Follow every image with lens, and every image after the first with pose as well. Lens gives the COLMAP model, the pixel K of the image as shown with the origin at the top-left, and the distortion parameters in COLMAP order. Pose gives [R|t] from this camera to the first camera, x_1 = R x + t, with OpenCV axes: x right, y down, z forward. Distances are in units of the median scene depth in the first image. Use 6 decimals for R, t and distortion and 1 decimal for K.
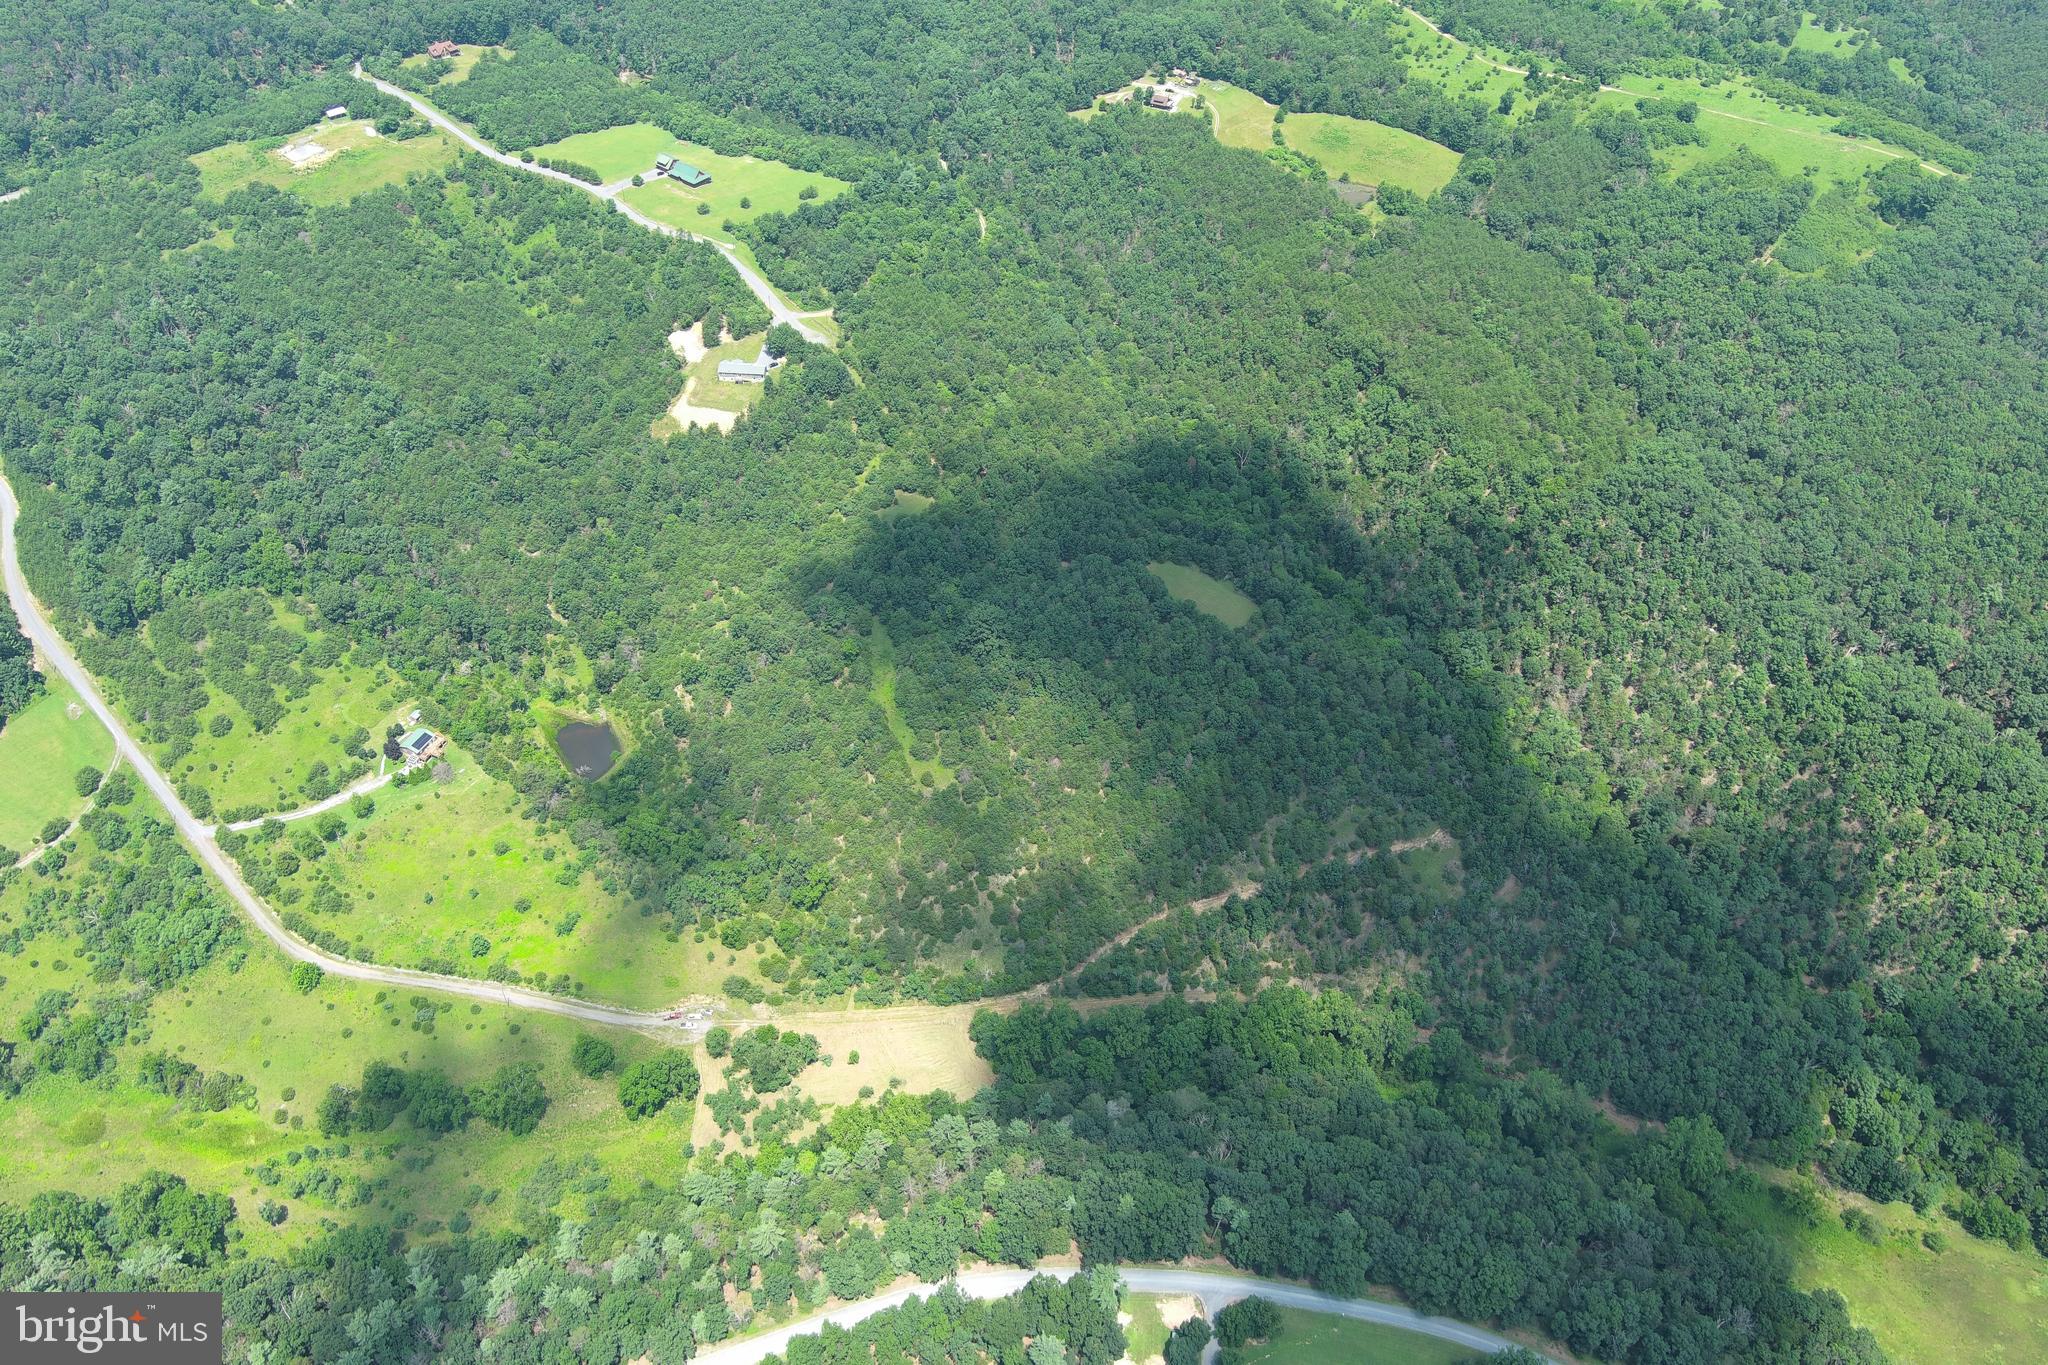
lens RADIAL K [[1589.2, 0, 1025.8], [0, 1589.2, 685.1], [0, 0, 1]] dist [0.017227, -0.006684]
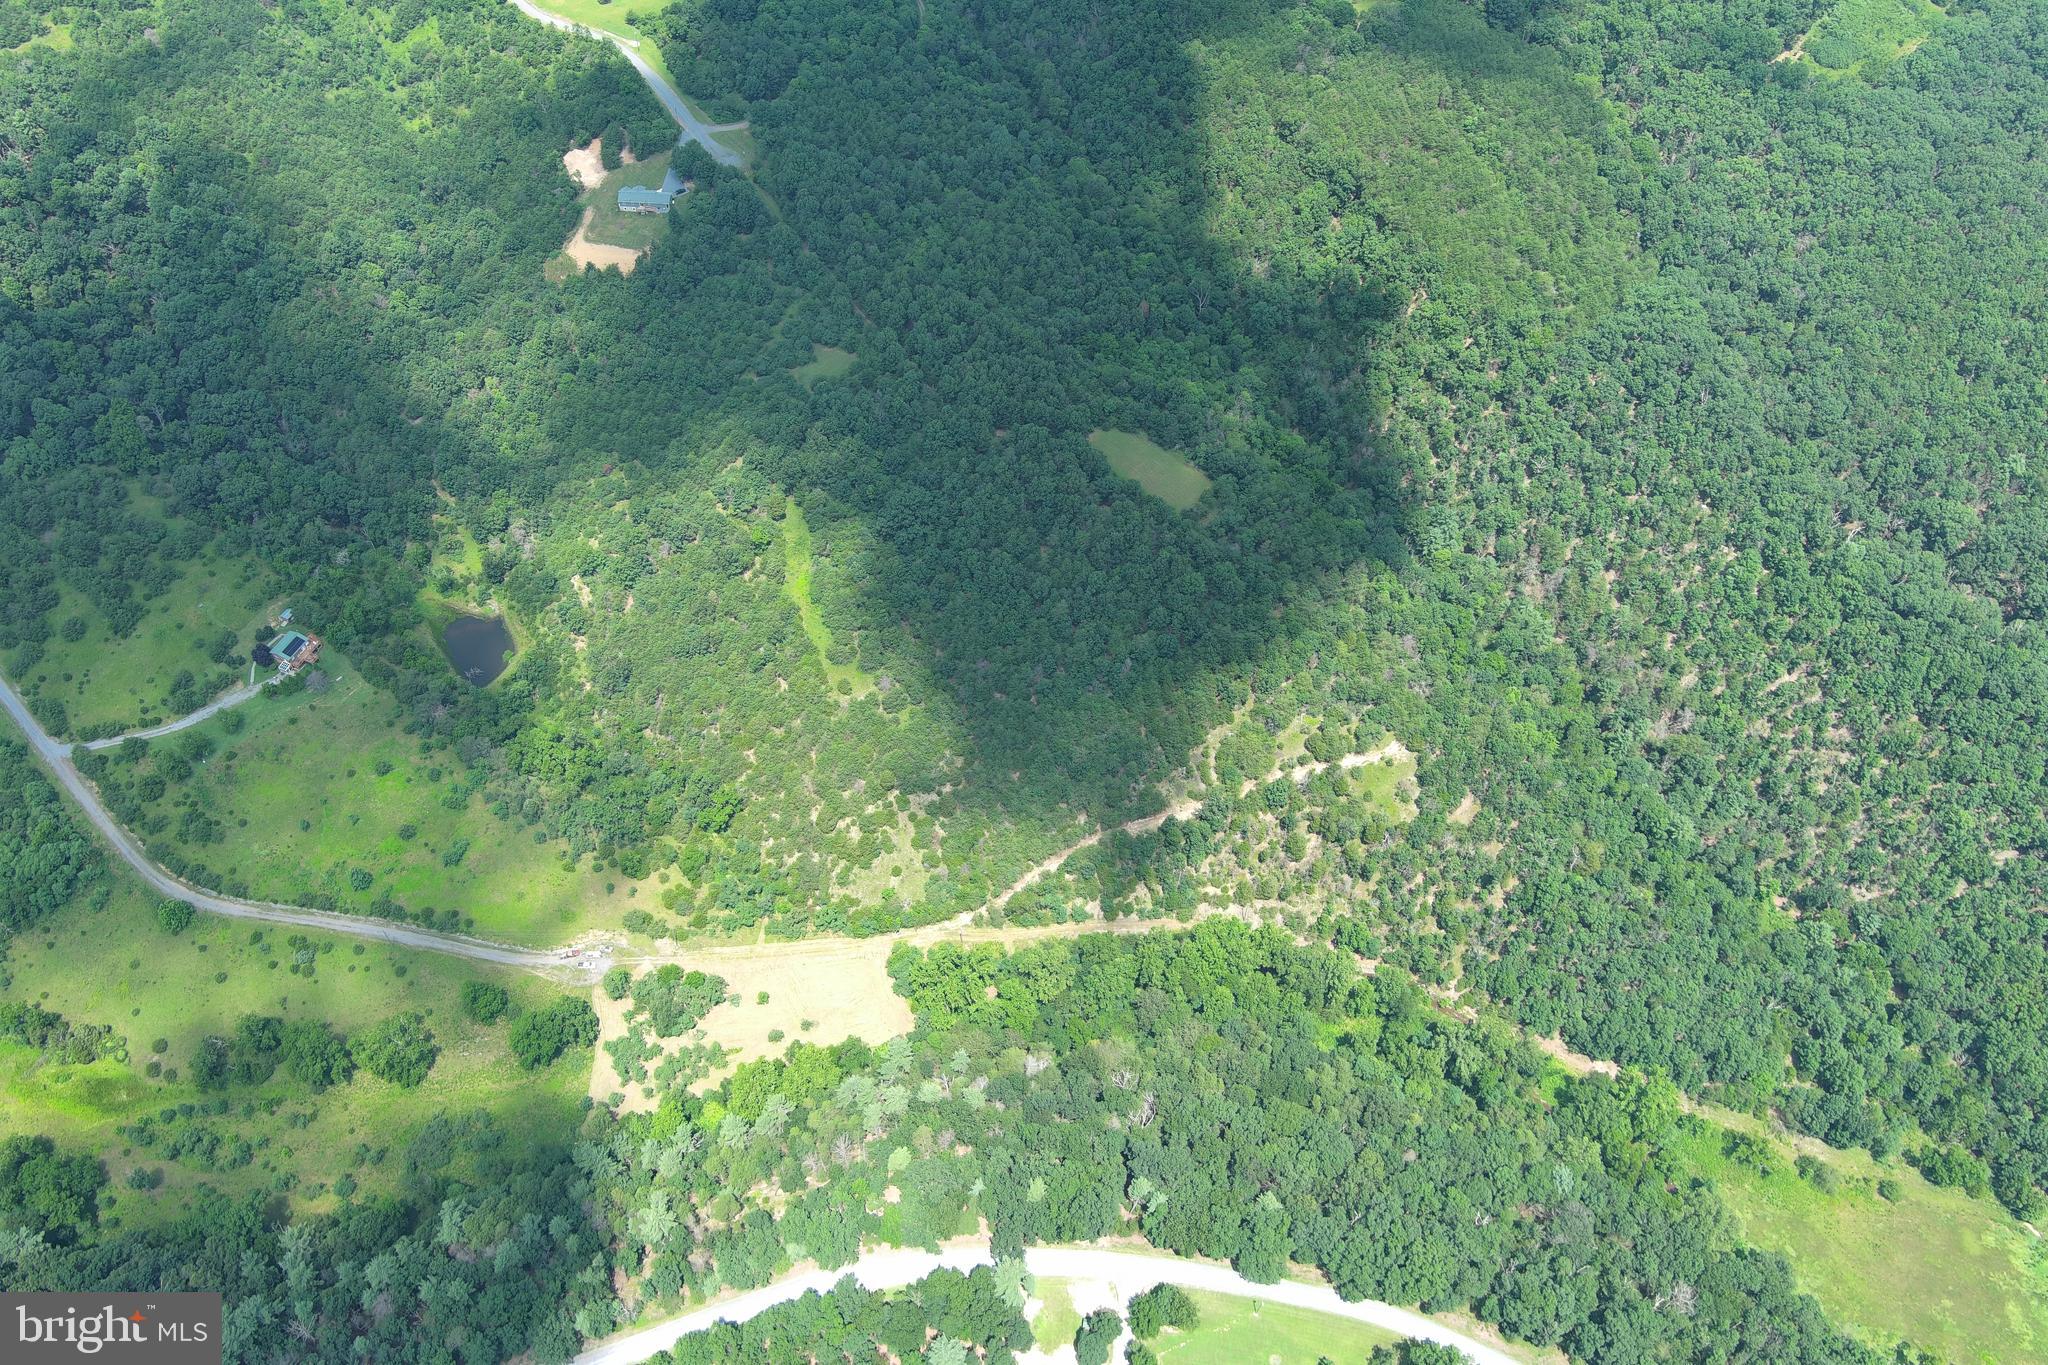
lens RADIAL K [[1586.0, 0, 1026.2], [0, 1586.0, 687.3], [0, 0, 1]] dist [0.016144, -0.004842]
pose [[0.999984, -0.005269, 0.001991, 0.038839], [0.004883, 0.987131, 0.159836, -0.080493], [-0.002808, -0.159824, 0.987142, 0.082813]]
